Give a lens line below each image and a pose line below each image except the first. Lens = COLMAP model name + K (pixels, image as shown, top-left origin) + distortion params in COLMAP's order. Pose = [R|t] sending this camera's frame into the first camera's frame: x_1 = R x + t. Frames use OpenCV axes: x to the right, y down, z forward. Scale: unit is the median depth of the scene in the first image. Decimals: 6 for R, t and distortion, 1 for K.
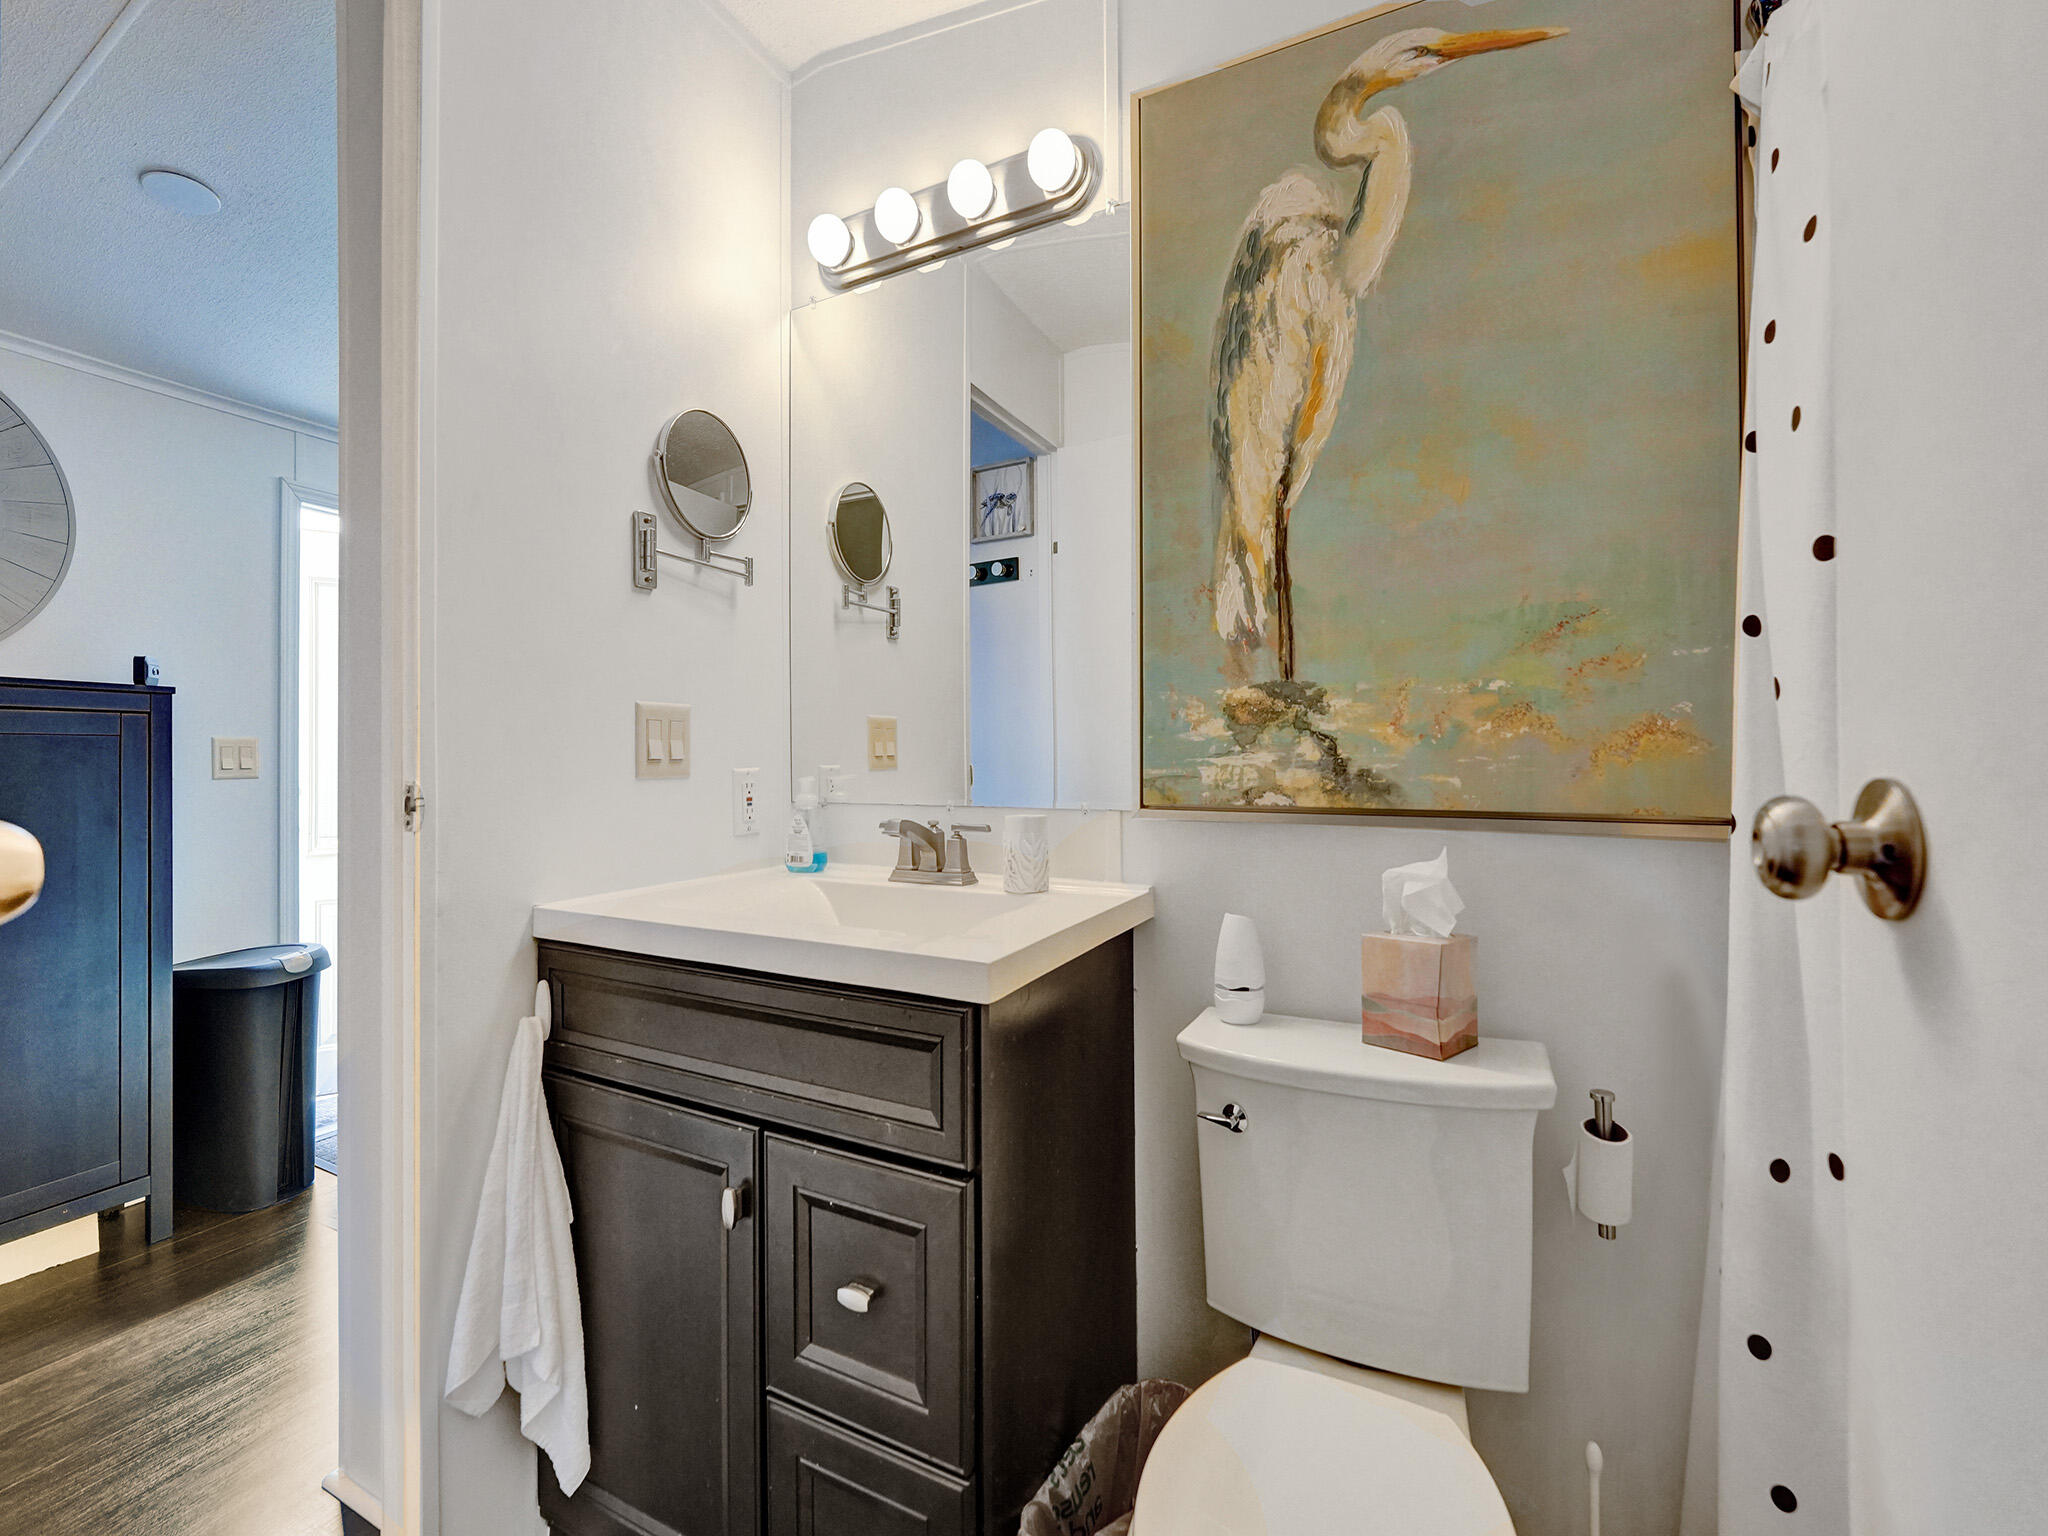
lens RADIAL K [[847.0, 0, 1024.0], [0, 847.0, 768.0], [0, 0, 1]] dist [-0.000422, 0.000748]
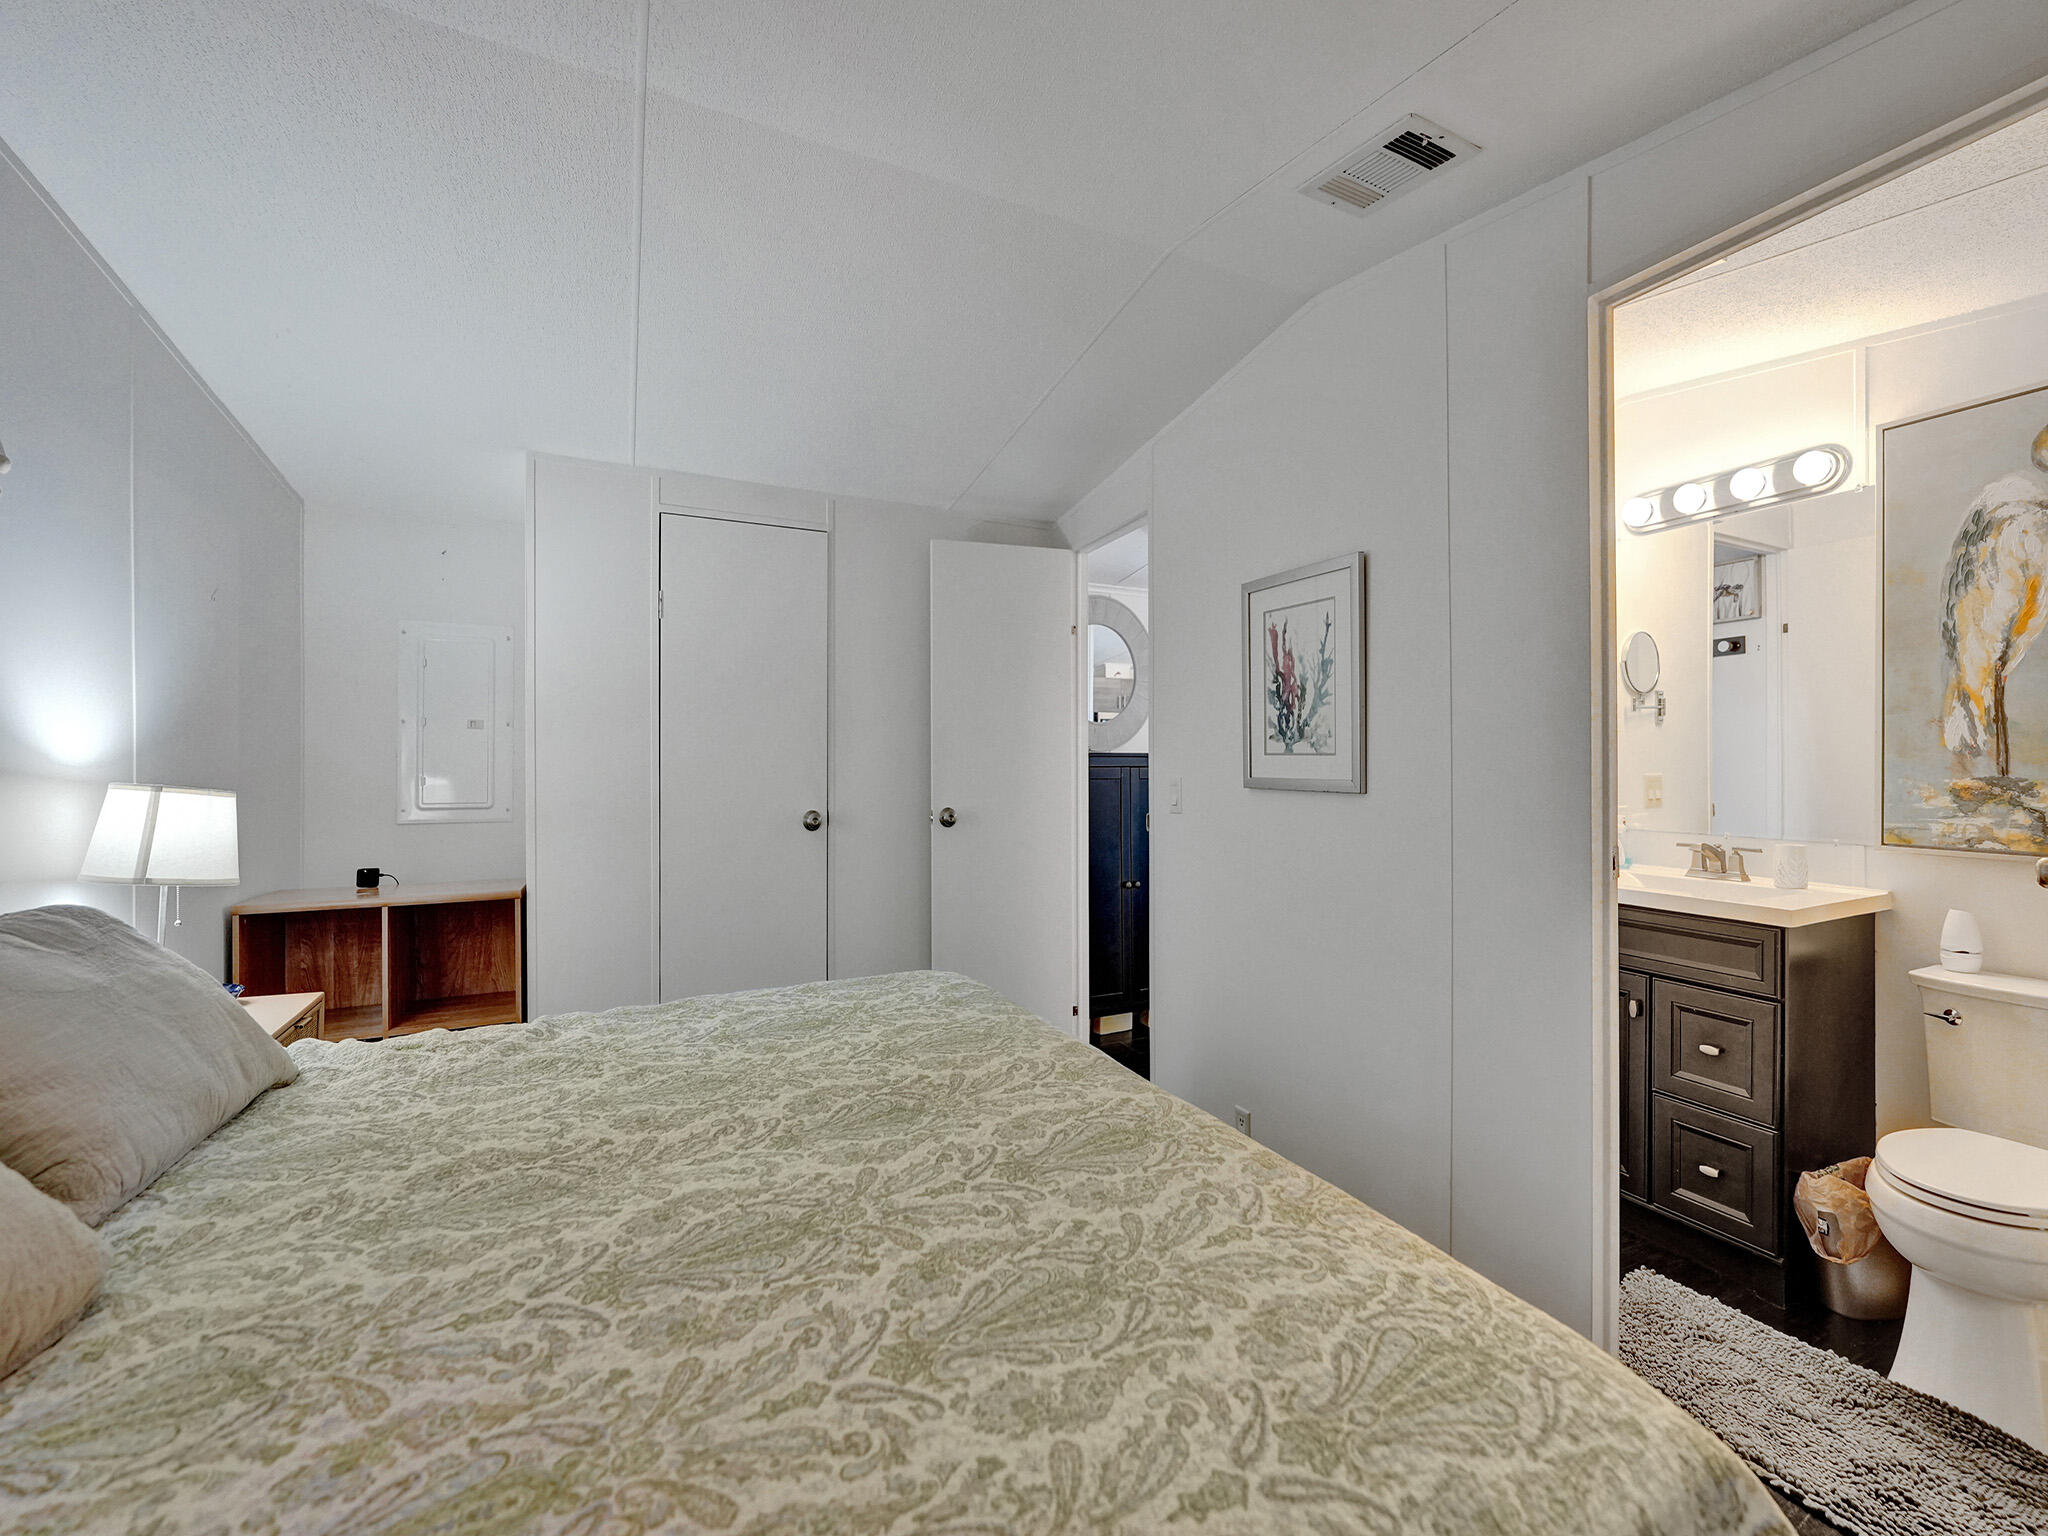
lens RADIAL K [[847.0, 0, 1024.0], [0, 847.0, 768.0], [0, 0, 1]] dist [-0.000422, 0.000748]
pose [[0.796474, 0.004124, -0.604659, -0.225356], [0.000492, 0.999972, 0.007468, -0.131808], [0.604673, -0.006245, 0.796449, -1.531404]]
